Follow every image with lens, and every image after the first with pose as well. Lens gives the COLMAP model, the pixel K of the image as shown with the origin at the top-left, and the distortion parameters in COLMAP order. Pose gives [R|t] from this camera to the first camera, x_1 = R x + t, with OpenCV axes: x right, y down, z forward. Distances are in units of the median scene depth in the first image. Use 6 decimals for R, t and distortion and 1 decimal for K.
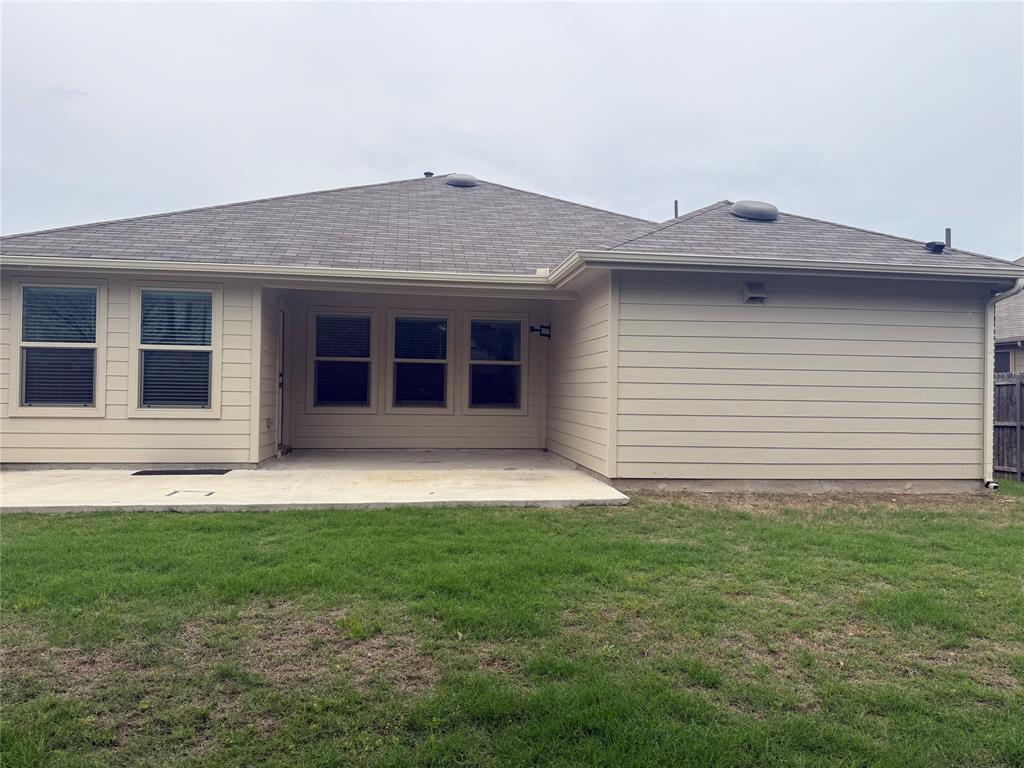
lens RADIAL K [[719.0, 0, 521.6], [0, 719.0, 380.3], [0, 0, 1]] dist [0.064063, -0.073269]
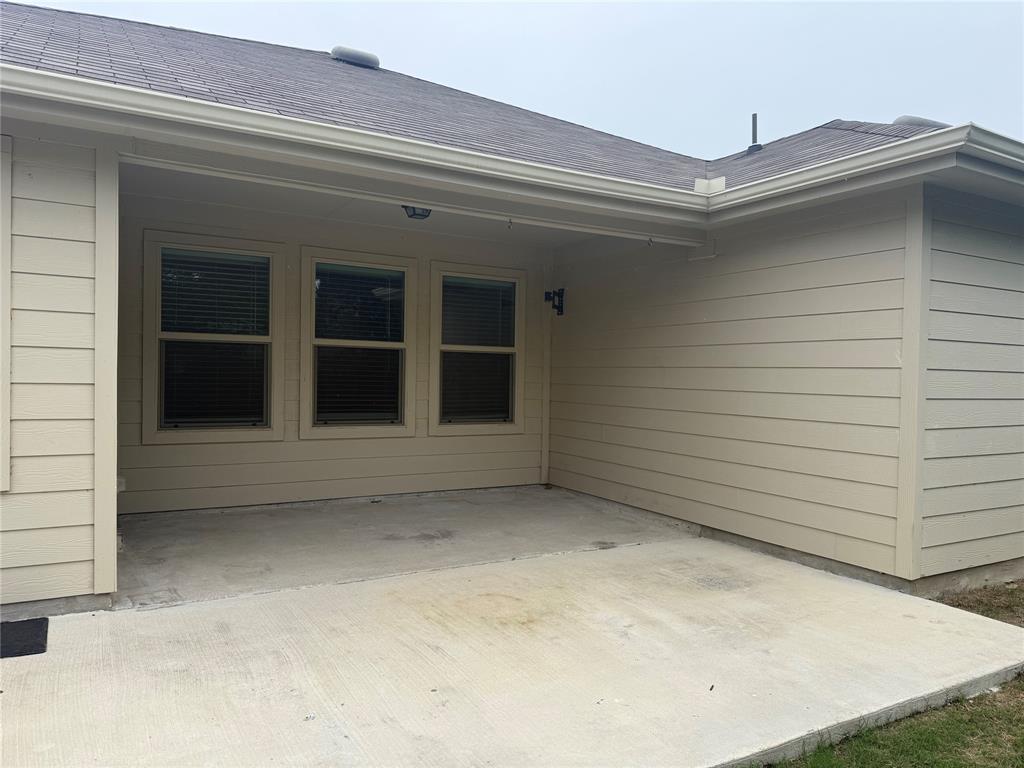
lens RADIAL K [[719.0, 0, 502.8], [0, 719.0, 391.0], [0, 0, 1]] dist [0.064063, -0.073269]
pose [[0.929746, -0.005322, 0.368162, -0.245138], [-0.010318, 0.999126, 0.040499, -0.014049], [-0.368056, -0.041452, 0.928879, 0.428085]]
